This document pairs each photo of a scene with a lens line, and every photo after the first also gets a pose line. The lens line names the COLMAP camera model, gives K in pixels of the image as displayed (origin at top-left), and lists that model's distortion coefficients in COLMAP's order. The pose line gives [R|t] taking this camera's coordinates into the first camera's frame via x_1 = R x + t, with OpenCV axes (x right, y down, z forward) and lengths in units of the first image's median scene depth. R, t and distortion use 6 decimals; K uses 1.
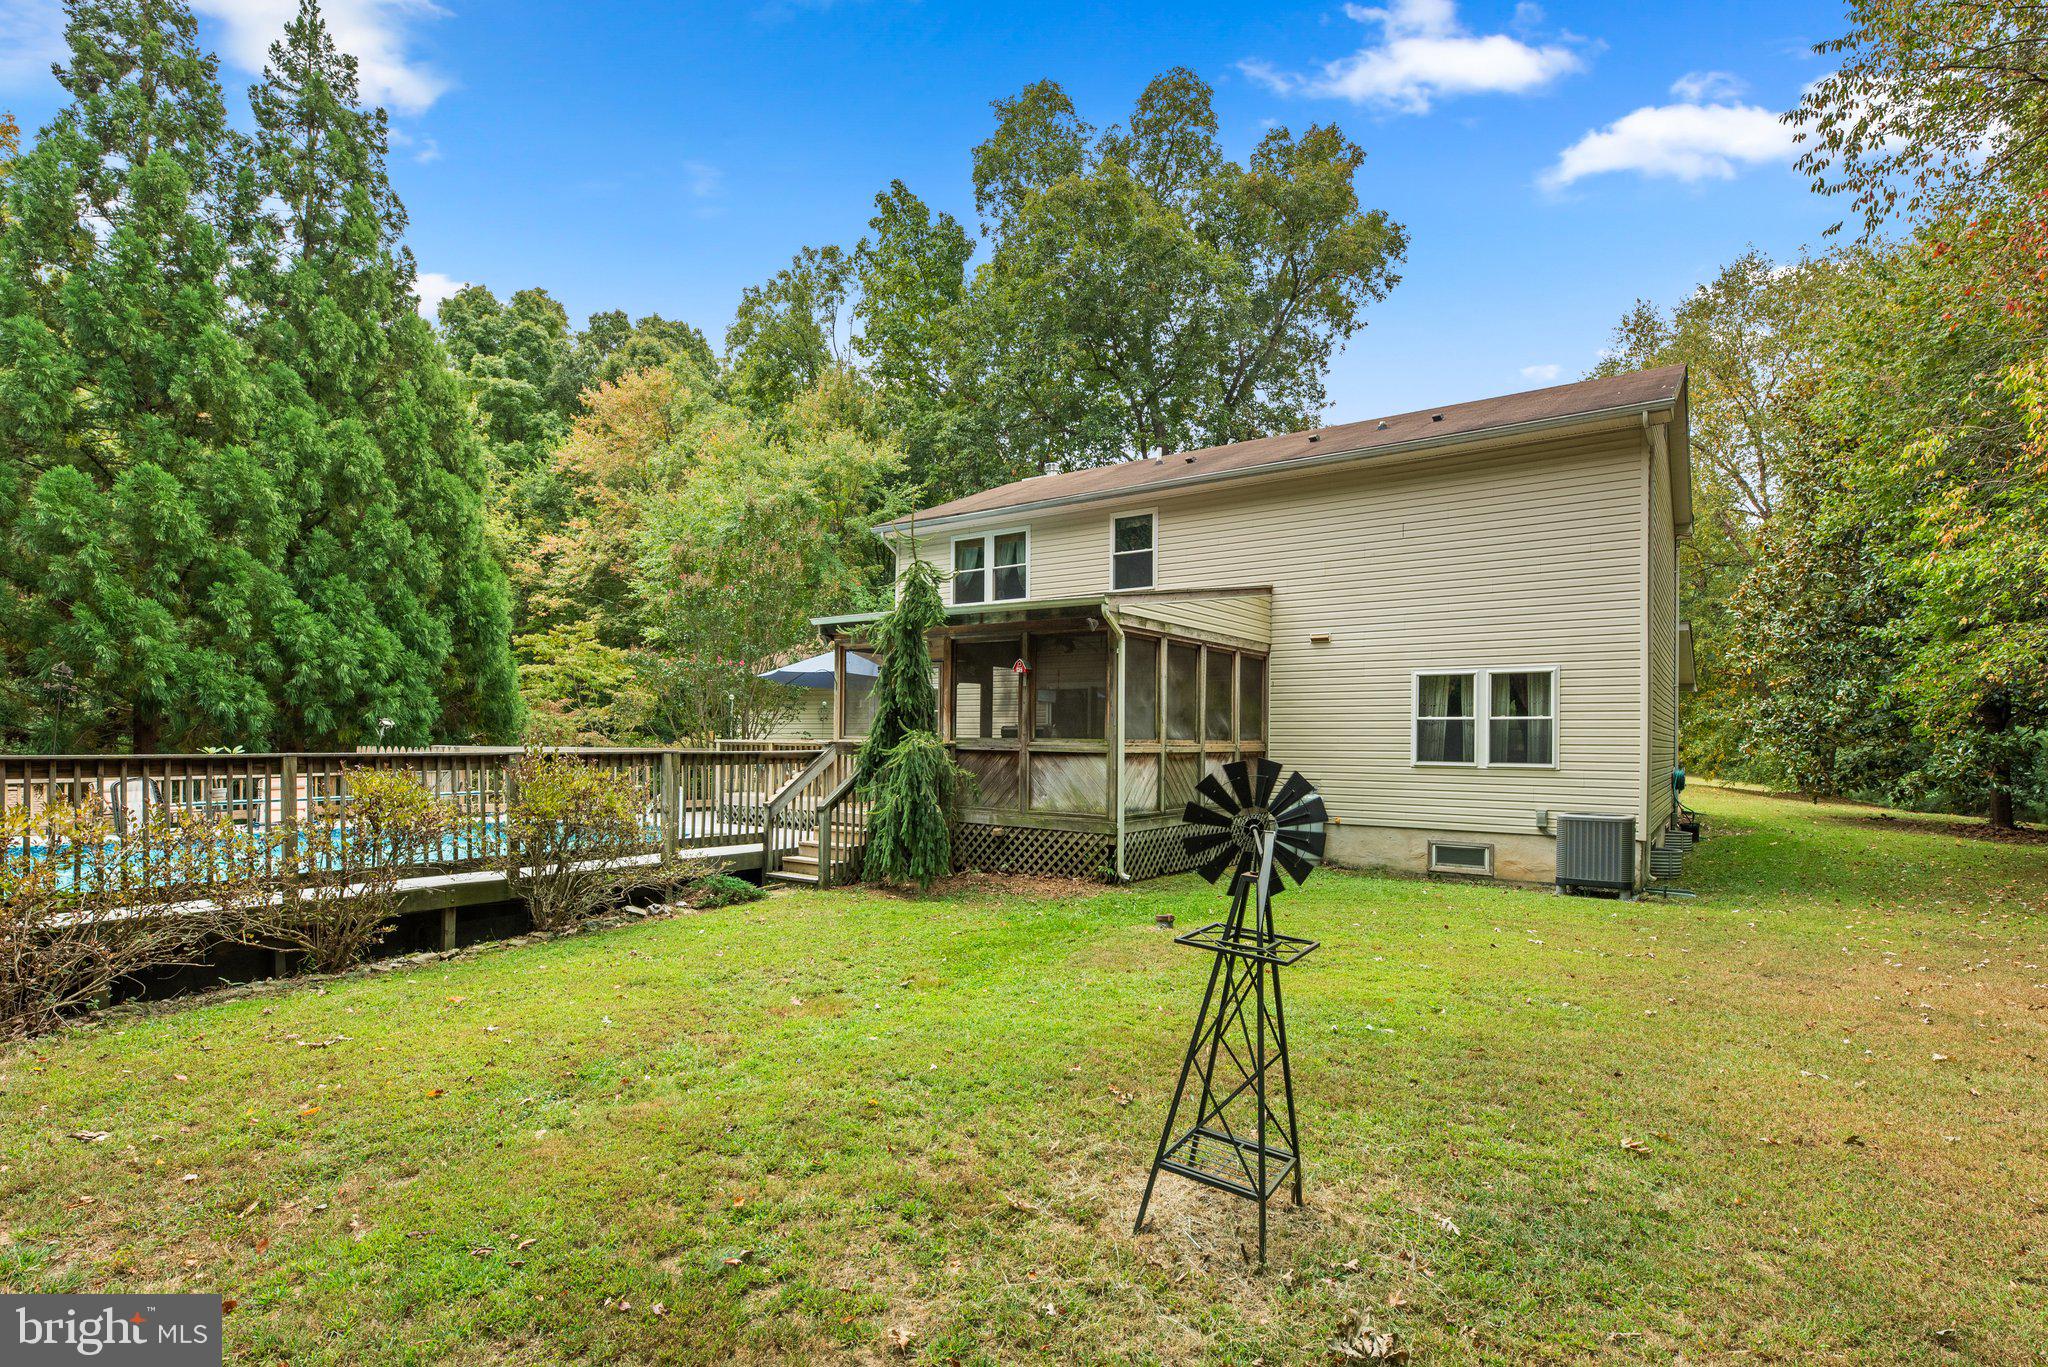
lens RADIAL K [[971.6, 0, 1043.7], [0, 971.6, 734.6], [0, 0, 1]] dist [-0.003045, -0.000366]
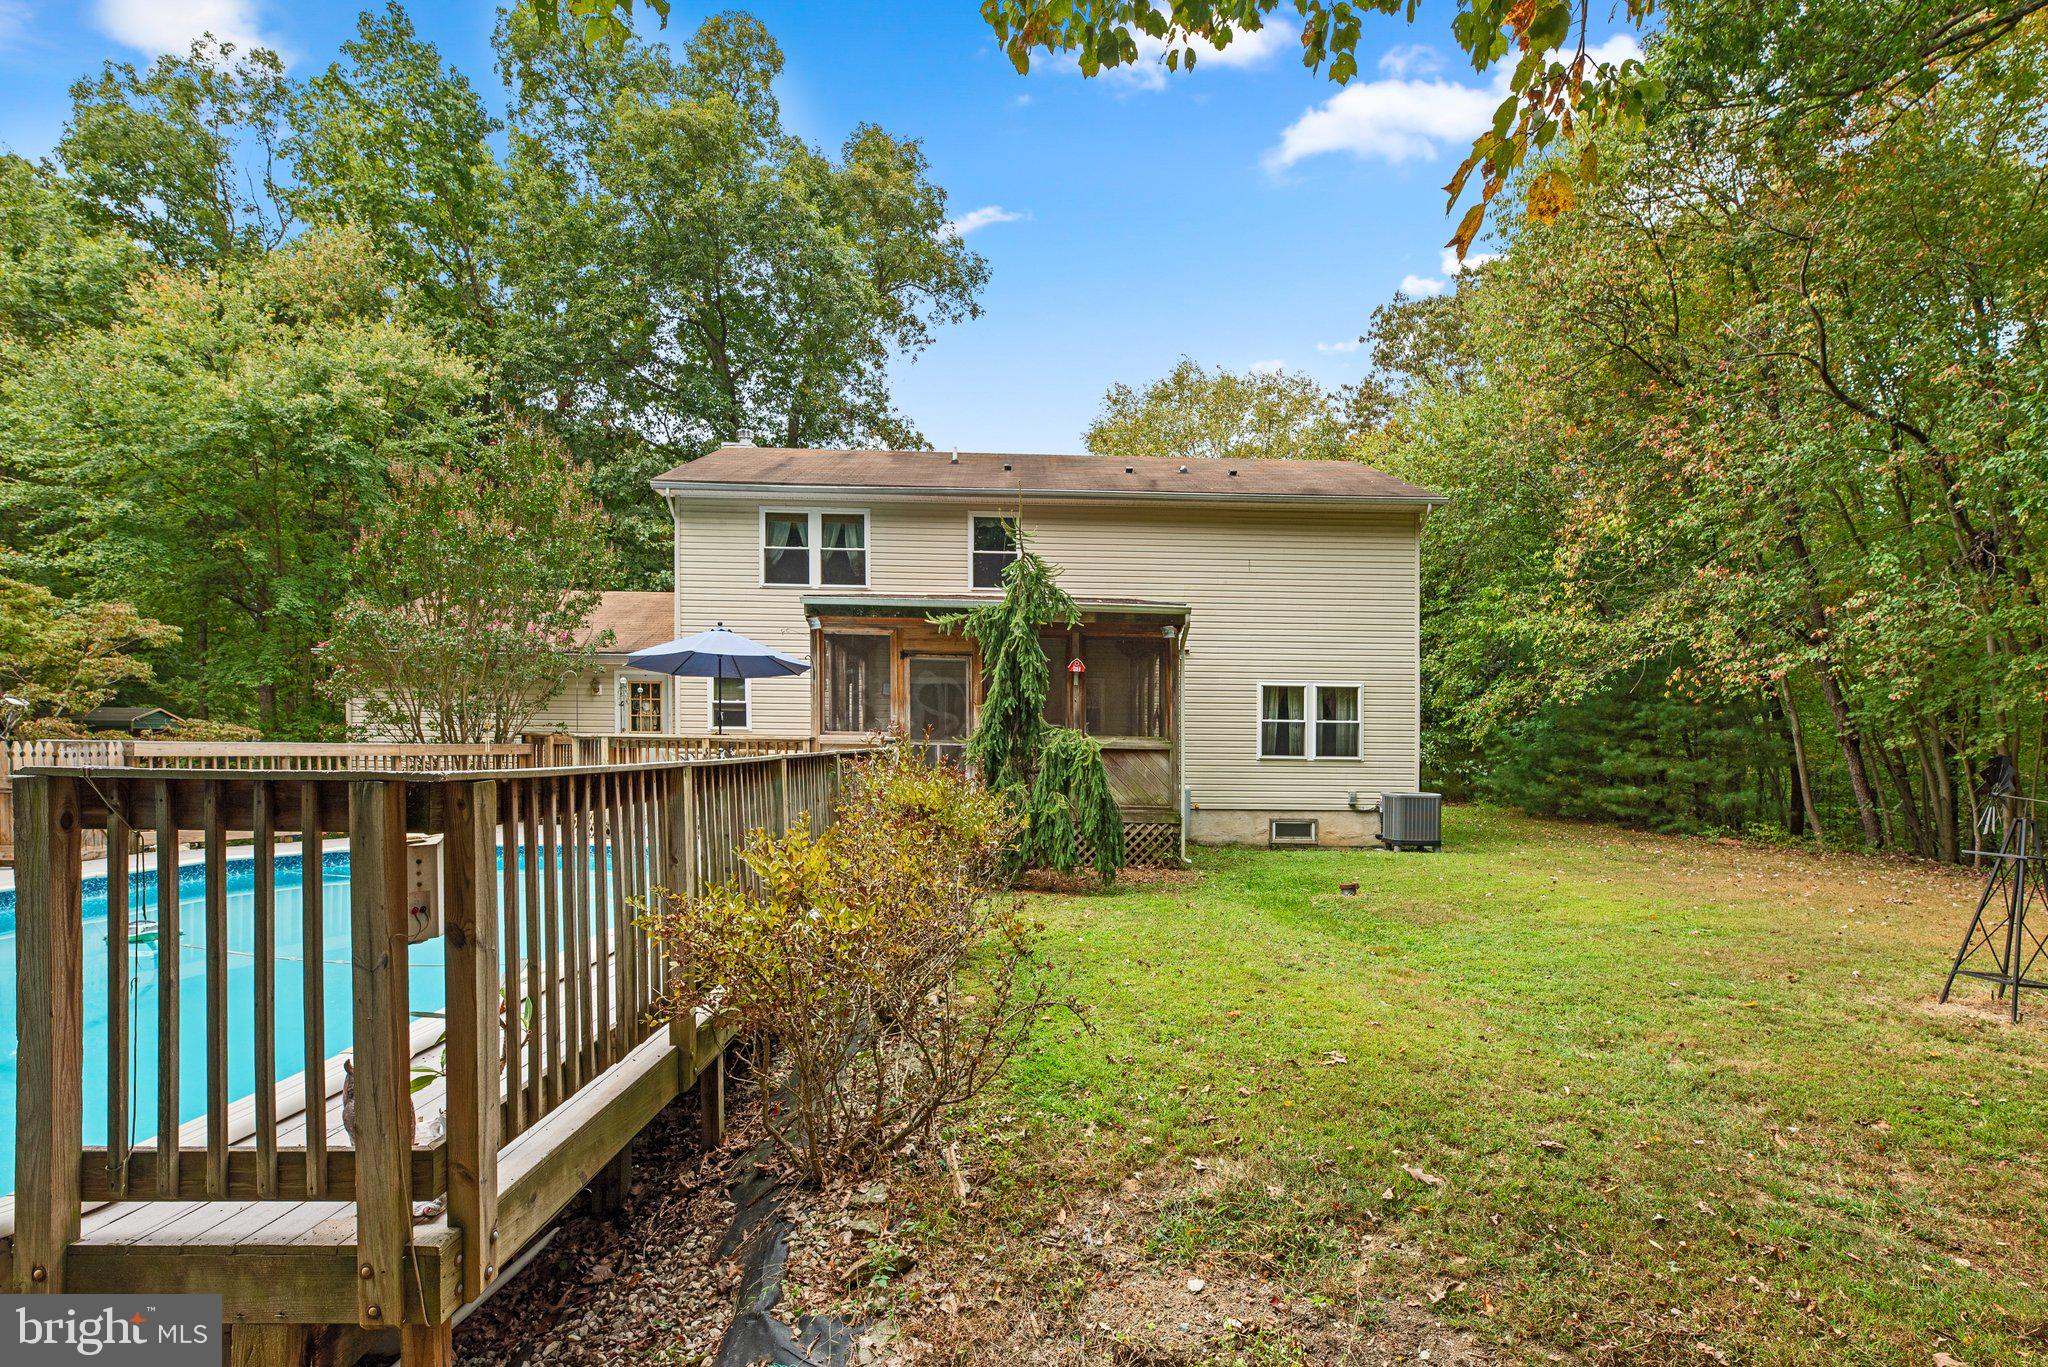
lens RADIAL K [[971.6, 0, 1072.1], [0, 971.6, 744.5], [0, 0, 1]] dist [-0.003045, -0.000366]
pose [[0.803417, 0.000589, 0.595416, -0.554225], [-0.011172, 0.999838, 0.014085, -0.001077], [-0.595312, -0.017968, 0.803294, 0.153216]]
